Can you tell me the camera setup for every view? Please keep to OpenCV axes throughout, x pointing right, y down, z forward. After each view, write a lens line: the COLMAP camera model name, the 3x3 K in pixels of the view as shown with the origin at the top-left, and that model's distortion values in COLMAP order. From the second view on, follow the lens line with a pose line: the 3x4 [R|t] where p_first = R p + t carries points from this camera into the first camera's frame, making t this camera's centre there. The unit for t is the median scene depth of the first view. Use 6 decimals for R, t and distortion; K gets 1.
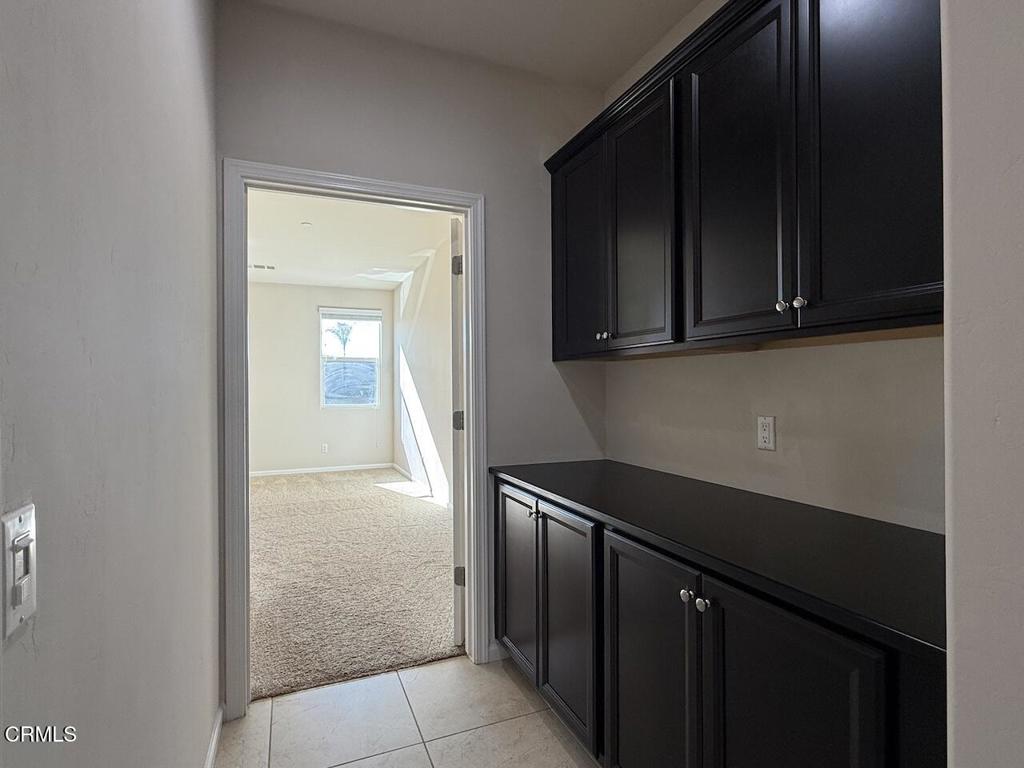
lens RADIAL K [[523.2, 0, 512.0], [0, 523.2, 384.0], [0, 0, 1]] dist [-0.007263, -0.000879]
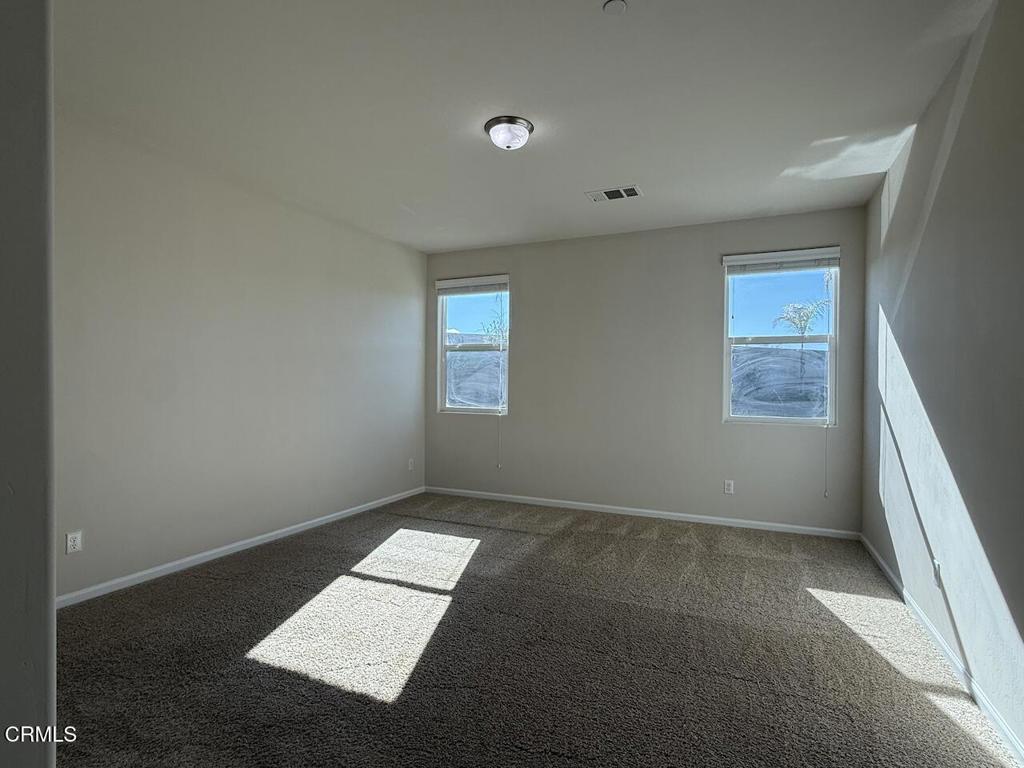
lens RADIAL K [[523.2, 0, 512.0], [0, 523.2, 384.0], [0, 0, 1]] dist [-0.007263, -0.000879]
pose [[0.674691, 0.015708, -0.737933, -0.081403], [-0.012037, 0.999875, 0.010279, -0.000053], [0.738002, 0.001948, 0.674796, 0.402992]]
